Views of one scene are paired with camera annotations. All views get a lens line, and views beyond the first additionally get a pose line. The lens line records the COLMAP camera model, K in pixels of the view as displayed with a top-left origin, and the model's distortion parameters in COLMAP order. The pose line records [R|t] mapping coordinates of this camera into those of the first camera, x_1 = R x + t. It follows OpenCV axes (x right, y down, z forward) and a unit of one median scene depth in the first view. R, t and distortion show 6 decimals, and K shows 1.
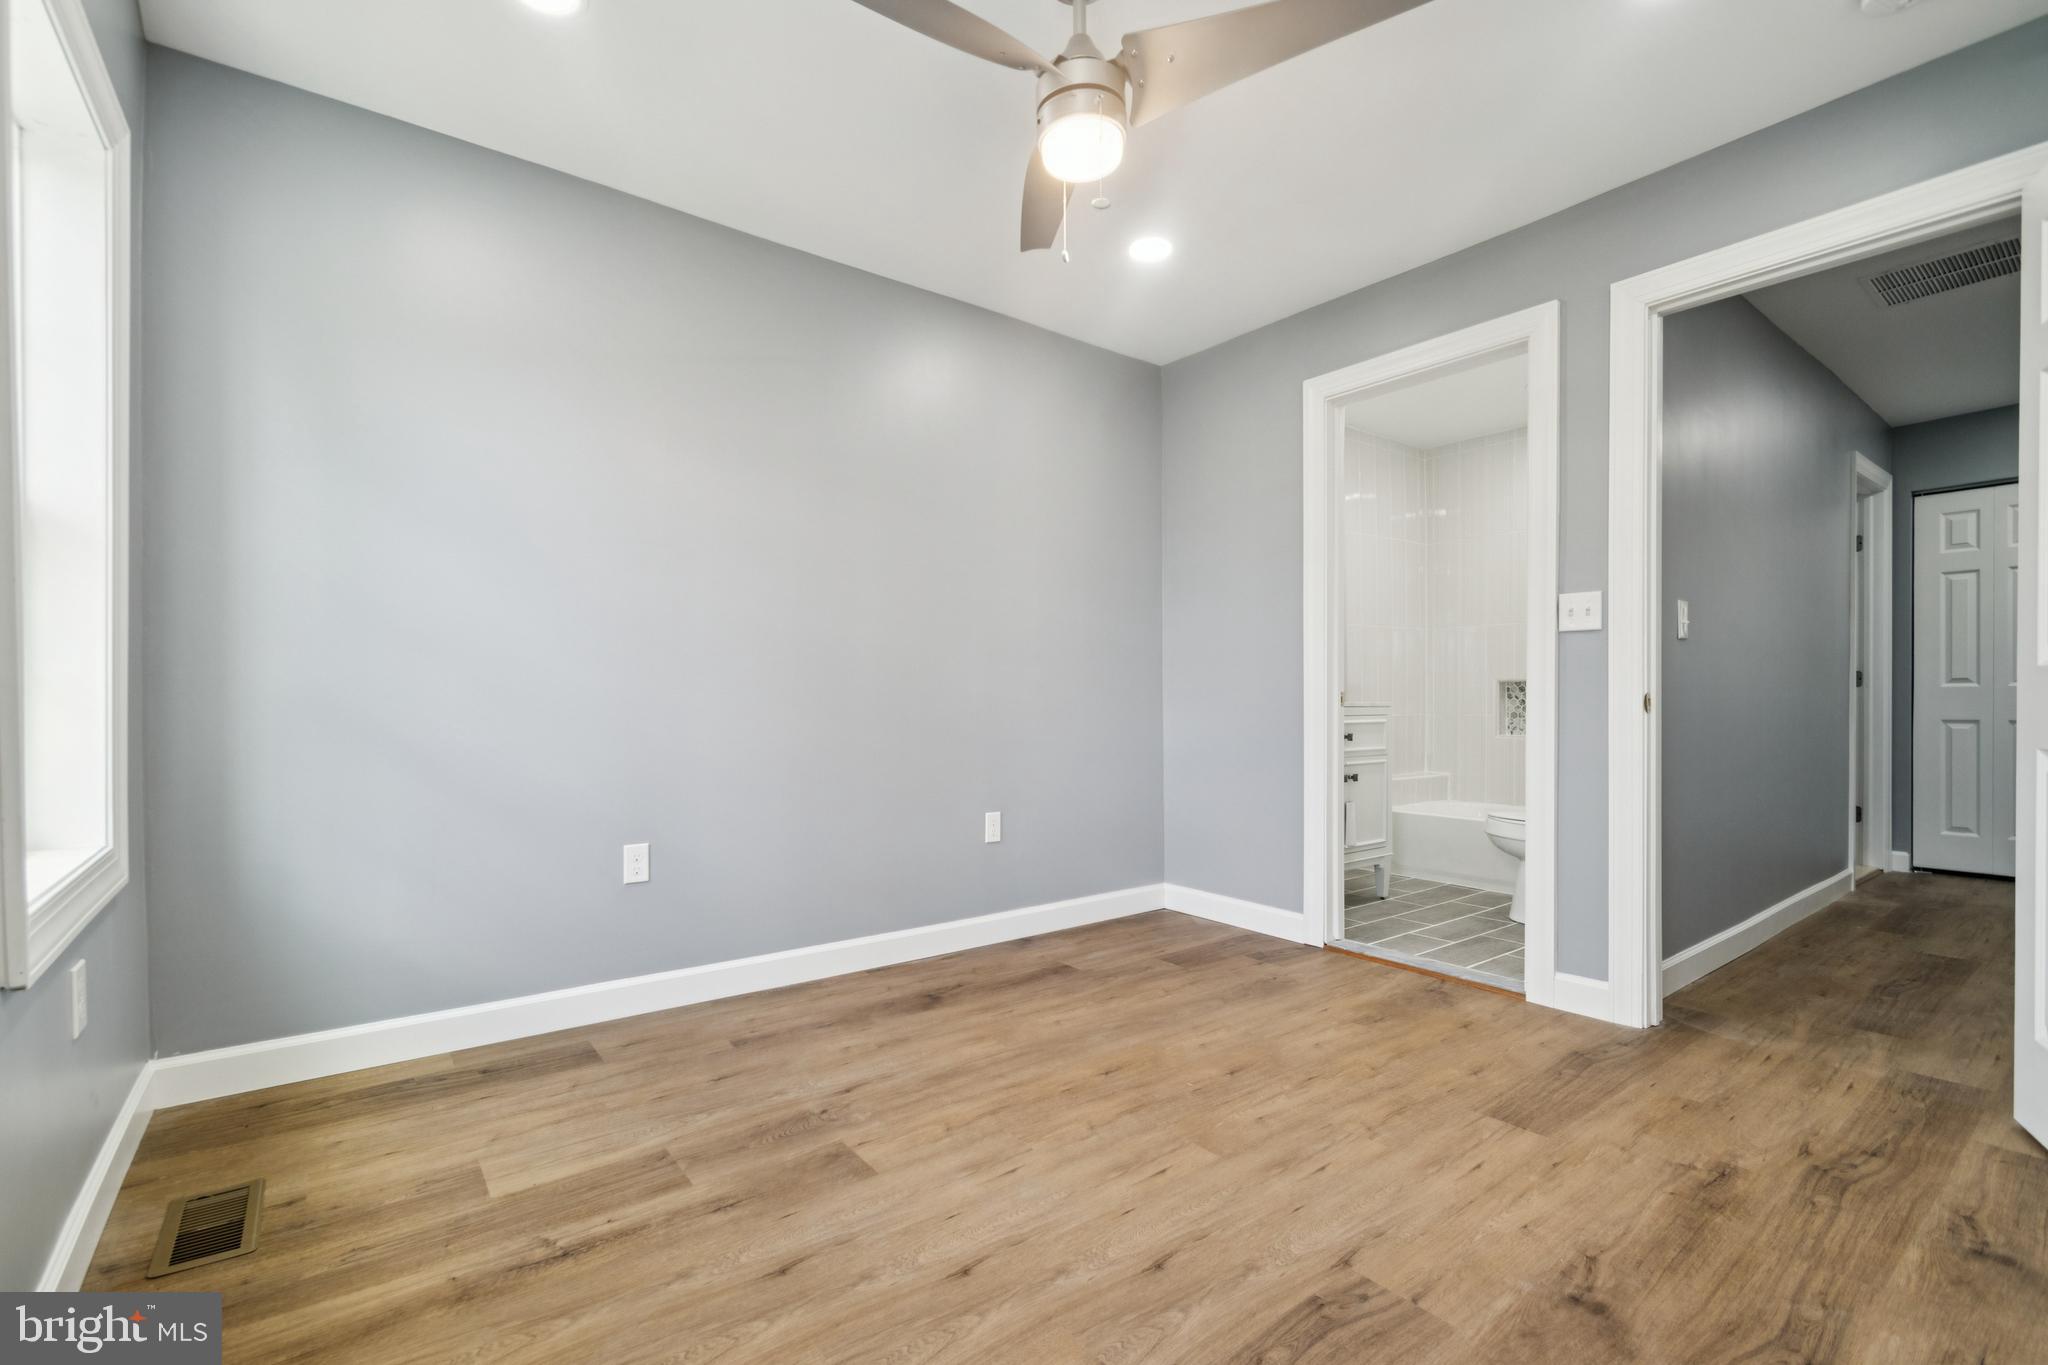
lens RADIAL K [[924.0, 0, 1019.6], [0, 924.0, 700.8], [0, 0, 1]] dist [0.001082, -0.003333]
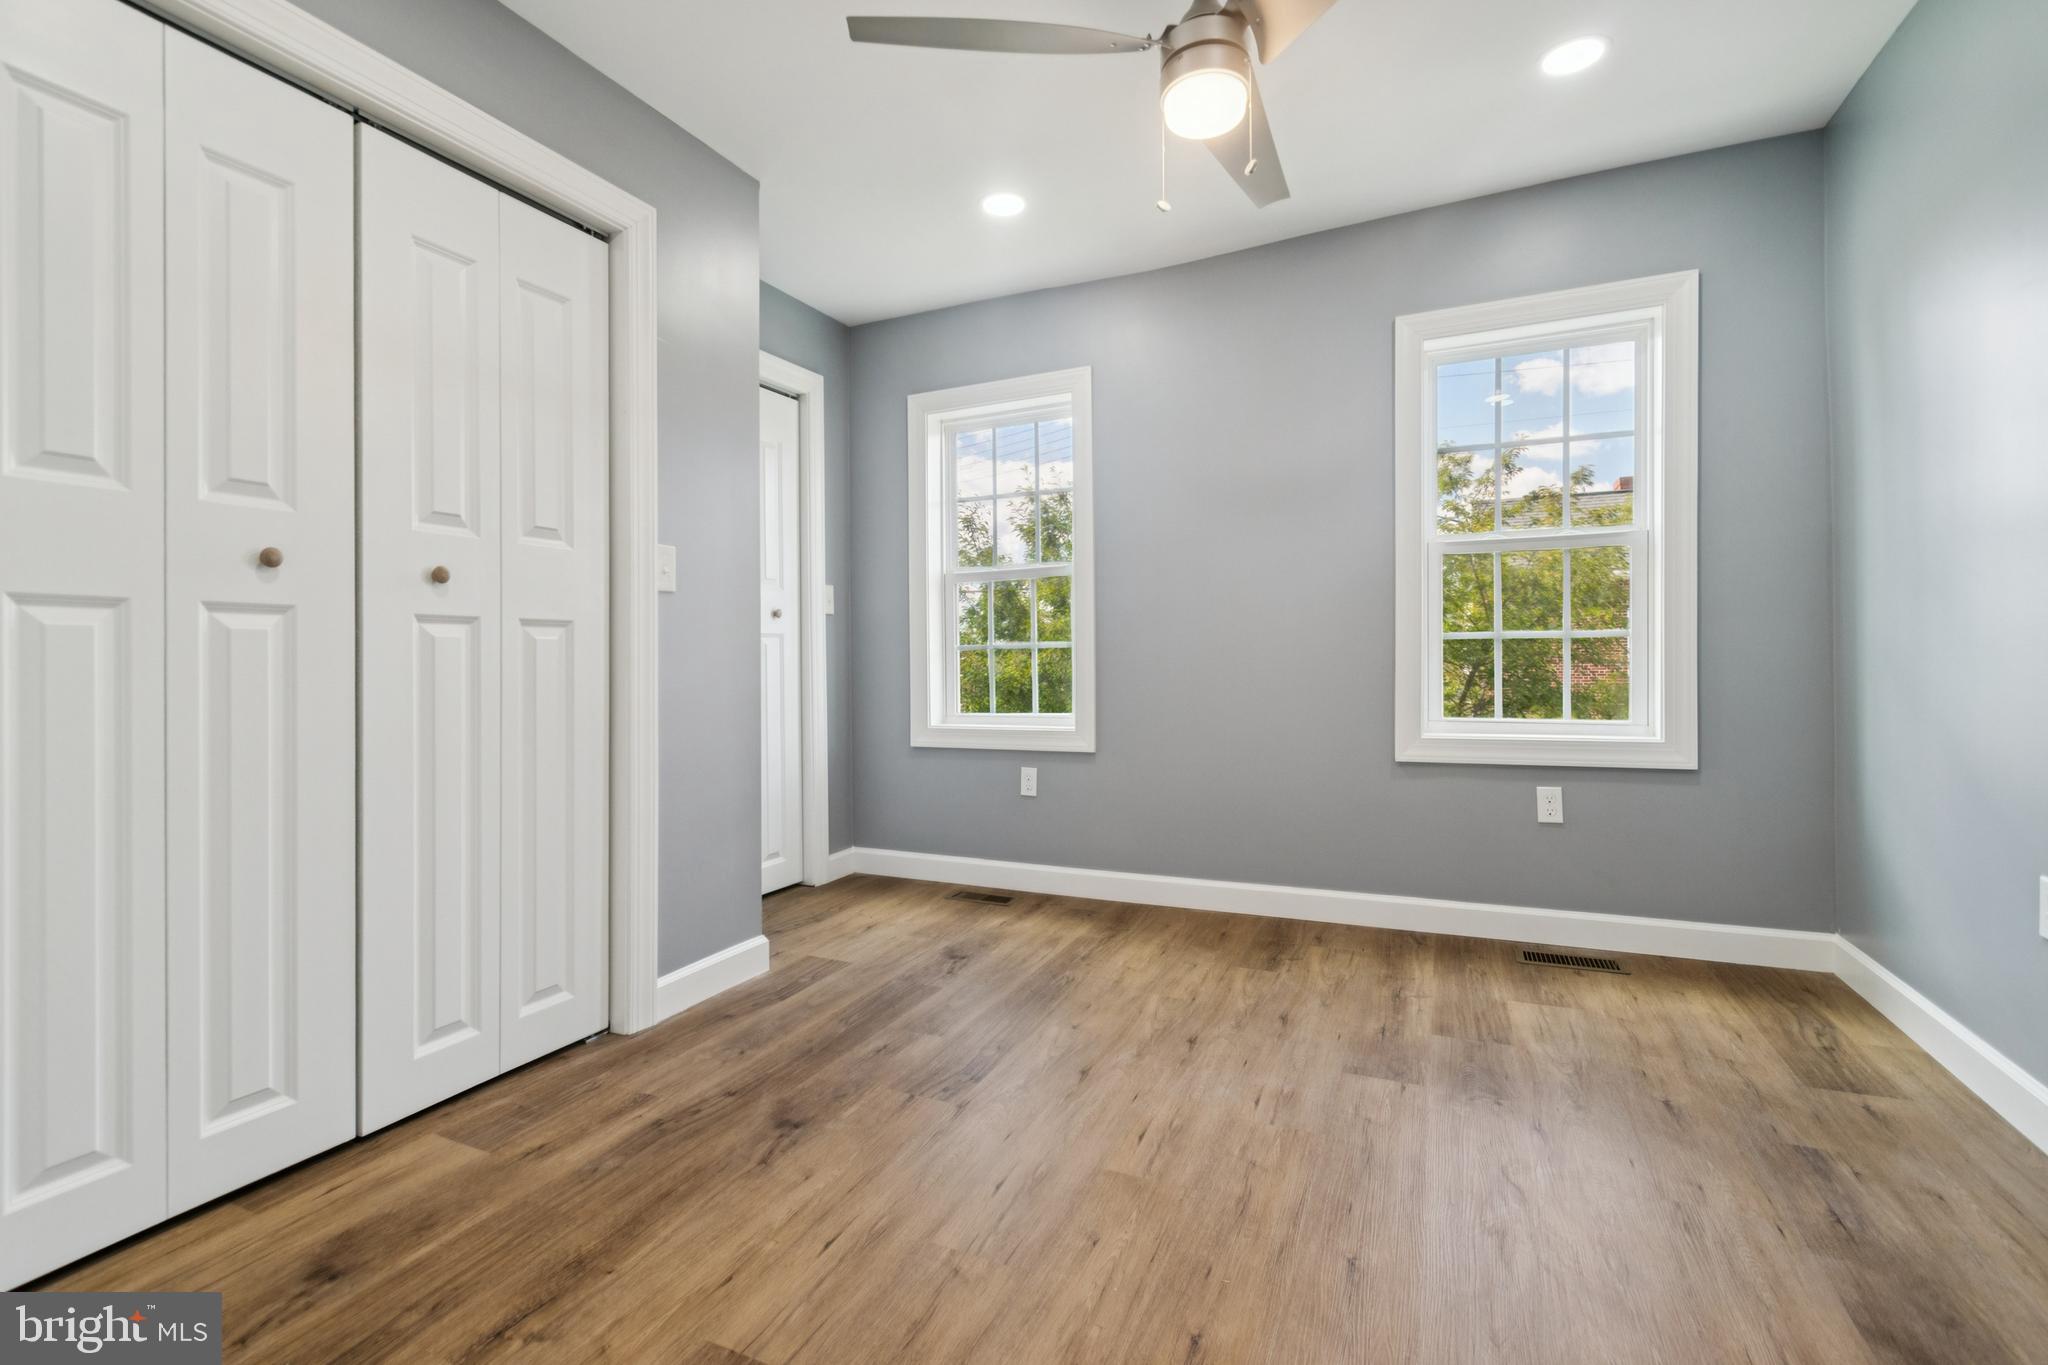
lens RADIAL K [[924.0, 0, 1023.1], [0, 924.0, 665.9], [0, 0, 1]] dist [0.001082, -0.003333]
pose [[-0.884423, 0.018121, -0.466334, 0.715175], [0.014245, 0.999828, 0.011834, -0.012631], [0.466468, 0.003823, -0.884530, 1.800007]]
